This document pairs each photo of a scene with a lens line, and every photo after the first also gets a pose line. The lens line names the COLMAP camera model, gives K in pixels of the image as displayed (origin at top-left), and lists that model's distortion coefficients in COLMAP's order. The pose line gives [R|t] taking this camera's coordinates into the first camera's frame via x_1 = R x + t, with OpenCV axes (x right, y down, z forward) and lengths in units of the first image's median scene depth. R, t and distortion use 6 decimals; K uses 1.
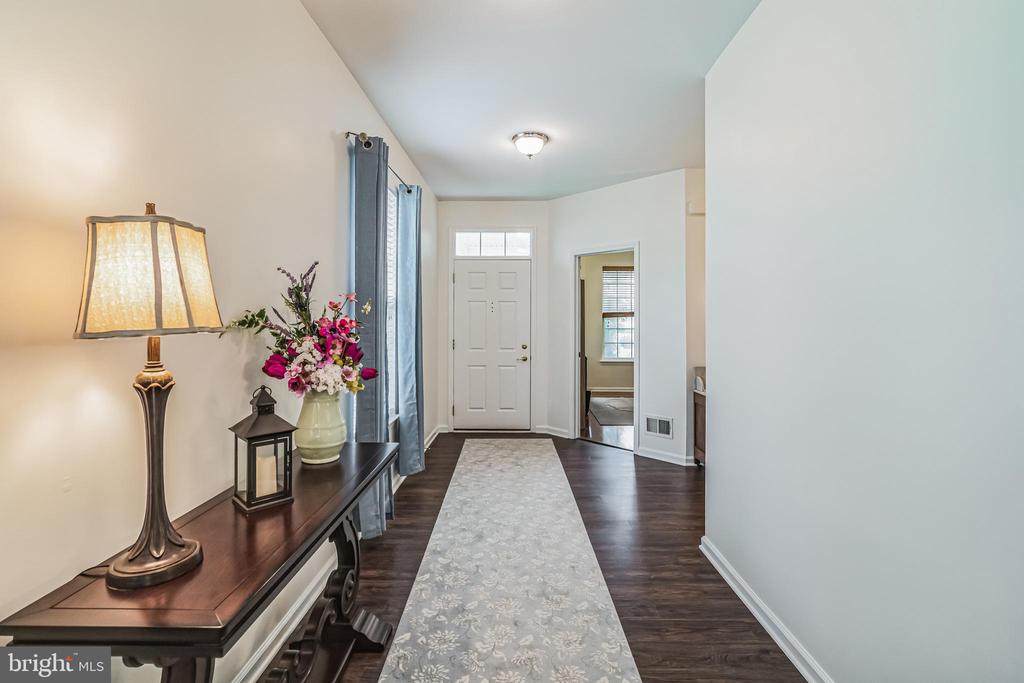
lens RADIAL K [[457.6, 0, 510.6], [0, 457.6, 319.7], [0, 0, 1]] dist [-0.002289, -0.000141]
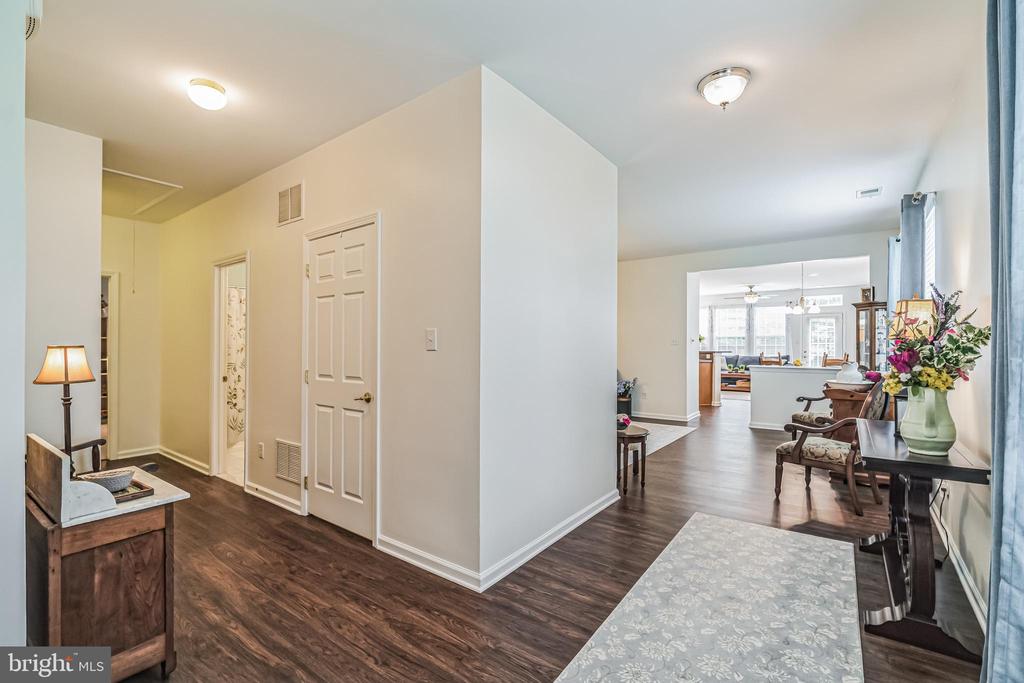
lens RADIAL K [[451.3, 0, 512.0], [0, 451.3, 341.5], [0, 0, 1]] dist [-0.011472, 0.000119]
pose [[-0.807102, 0.006057, 0.590380, -0.259918], [0.004013, 0.999981, -0.004774, 0.019177], [-0.590398, -0.001484, -0.807111, 2.760735]]
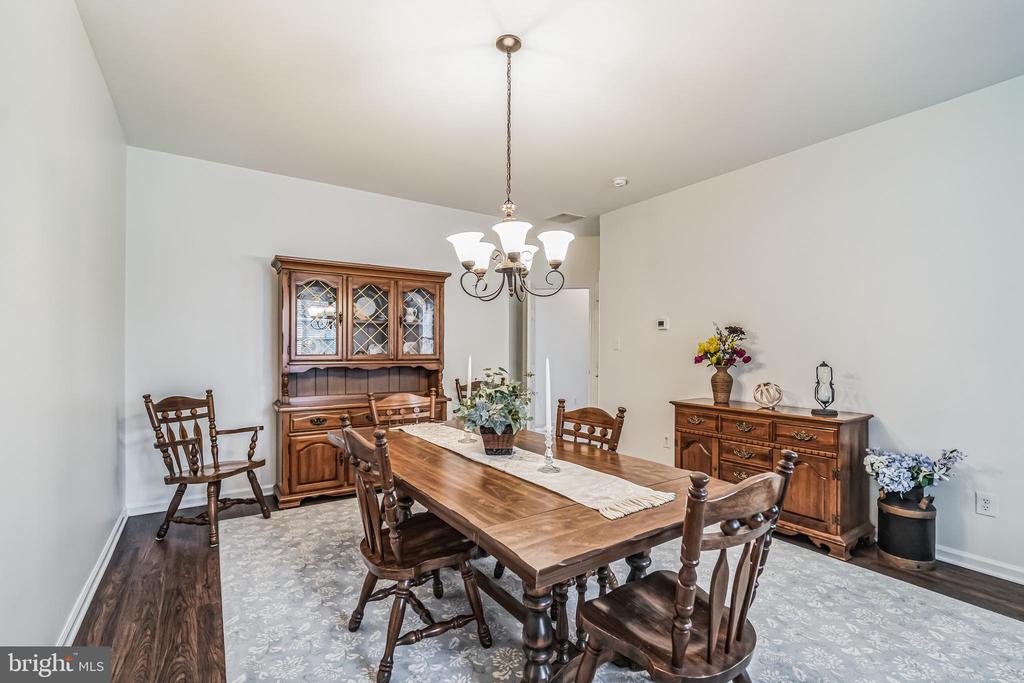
lens RADIAL K [[451.3, 0, 512.0], [0, 451.3, 341.5], [0, 0, 1]] dist [-0.011472, 0.000119]
pose [[-0.575520, 0.009975, 0.817727, 1.114913], [-0.006589, 0.999837, -0.016833, 0.044134], [-0.817761, -0.015076, -0.575360, 0.283056]]
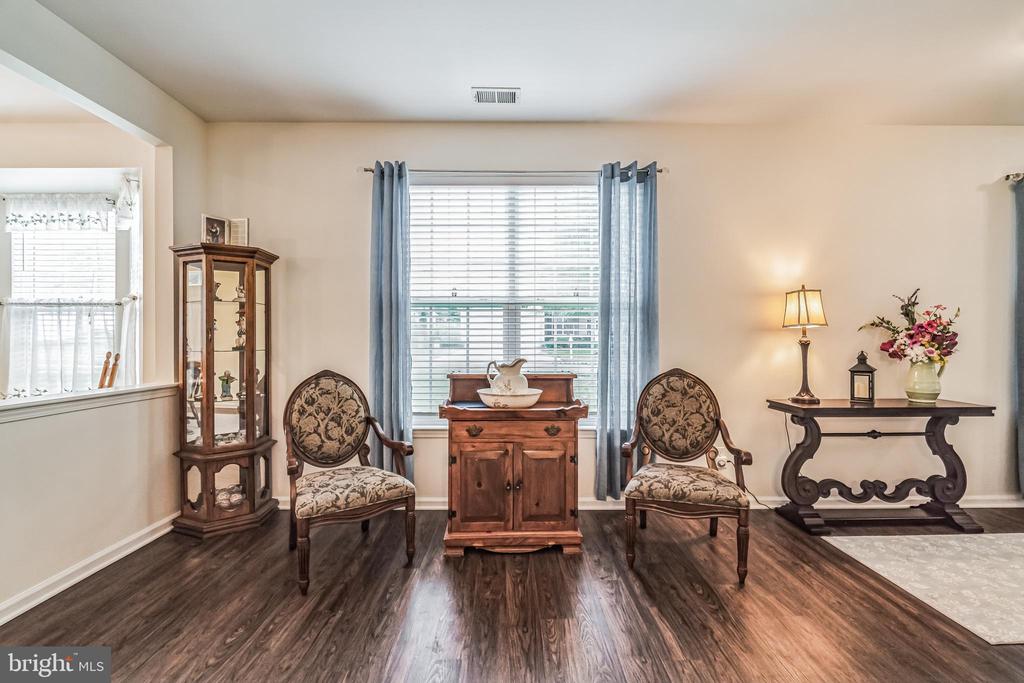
lens RADIAL K [[451.3, 0, 512.0], [0, 451.3, 341.5], [0, 0, 1]] dist [-0.011472, 0.000119]
pose [[0.022793, 0.005196, -0.999727, 1.352242], [0.002276, 0.999984, 0.005249, 0.067793], [0.999738, -0.002395, 0.022781, -0.645655]]
